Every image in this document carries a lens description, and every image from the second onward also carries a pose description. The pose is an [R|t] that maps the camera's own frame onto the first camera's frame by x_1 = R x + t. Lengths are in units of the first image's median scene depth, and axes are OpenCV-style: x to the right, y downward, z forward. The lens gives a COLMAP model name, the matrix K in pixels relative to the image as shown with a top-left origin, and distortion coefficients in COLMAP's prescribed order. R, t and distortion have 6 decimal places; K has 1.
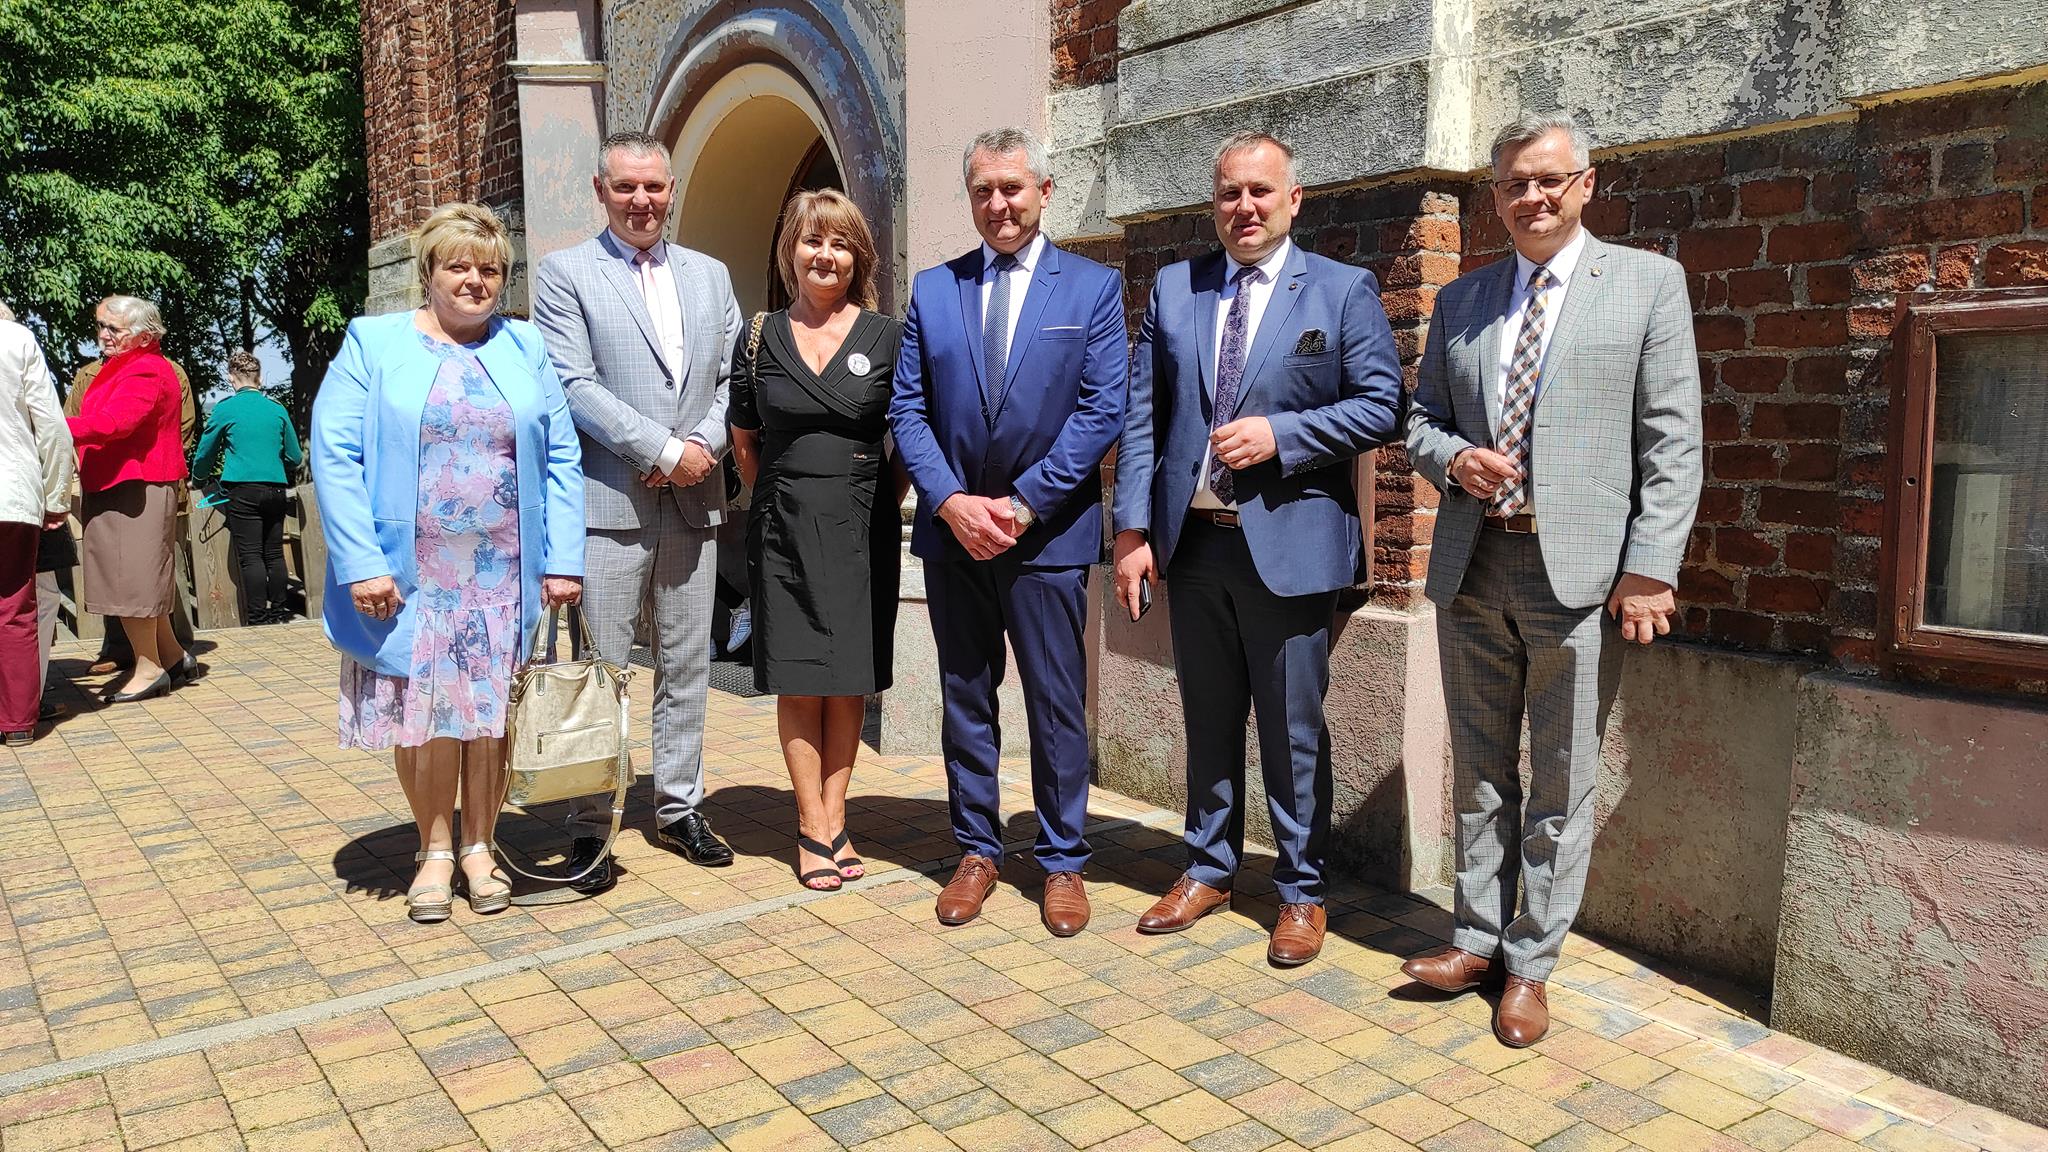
lens RADIAL K [[1497.9, 0, 1030.8], [0, 1497.9, 567.2], [0, 0, 1]] dist [0.065044, -0.075555]
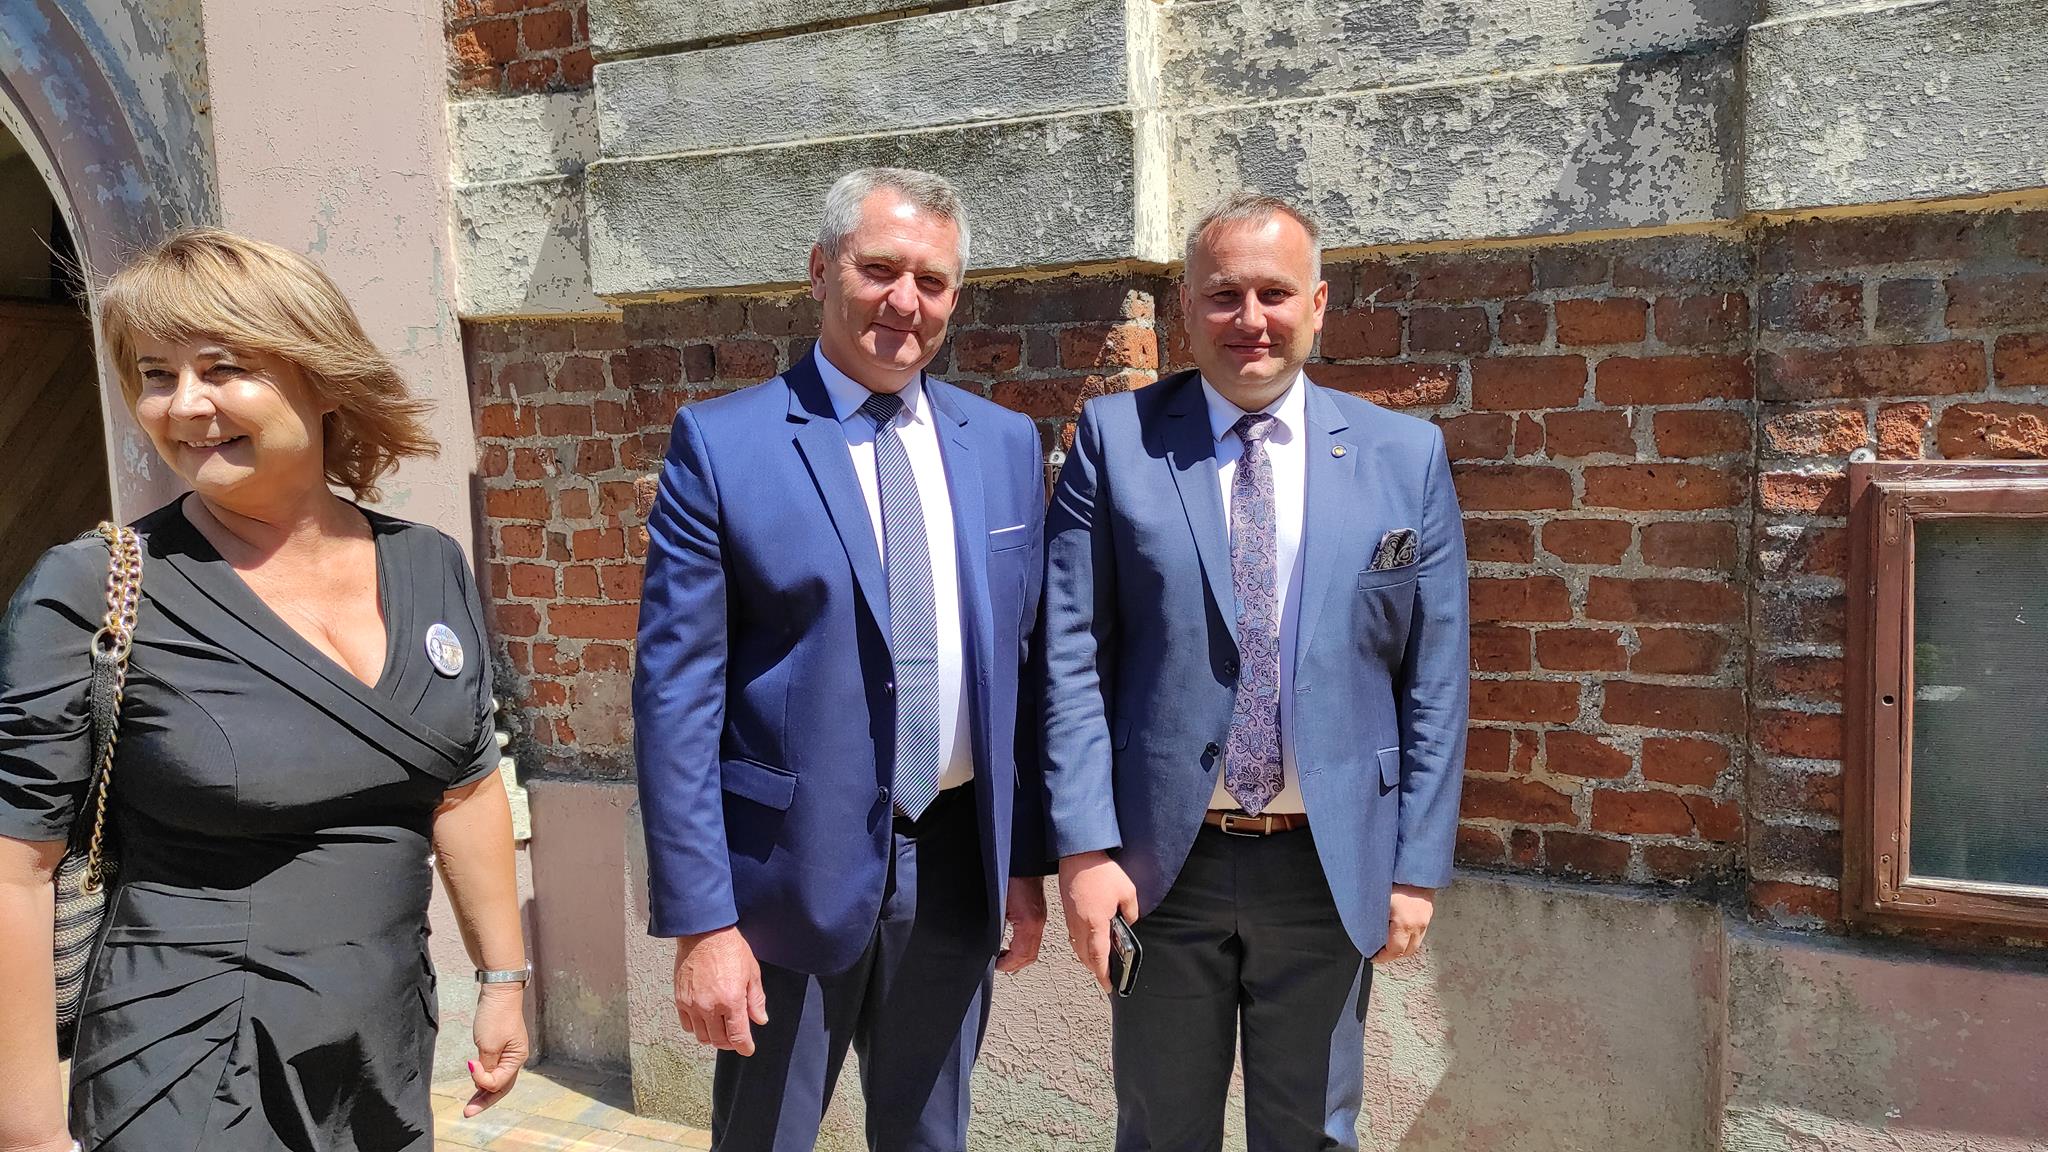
lens RADIAL K [[1497.9, 0, 1030.8], [0, 1497.9, 567.2], [0, 0, 1]] dist [0.065044, -0.075555]
pose [[0.875955, -0.077111, 0.476190, -0.157163], [0.078803, 0.996754, 0.016450, -0.148052], [-0.475913, 0.023115, 0.879188, 0.435963]]
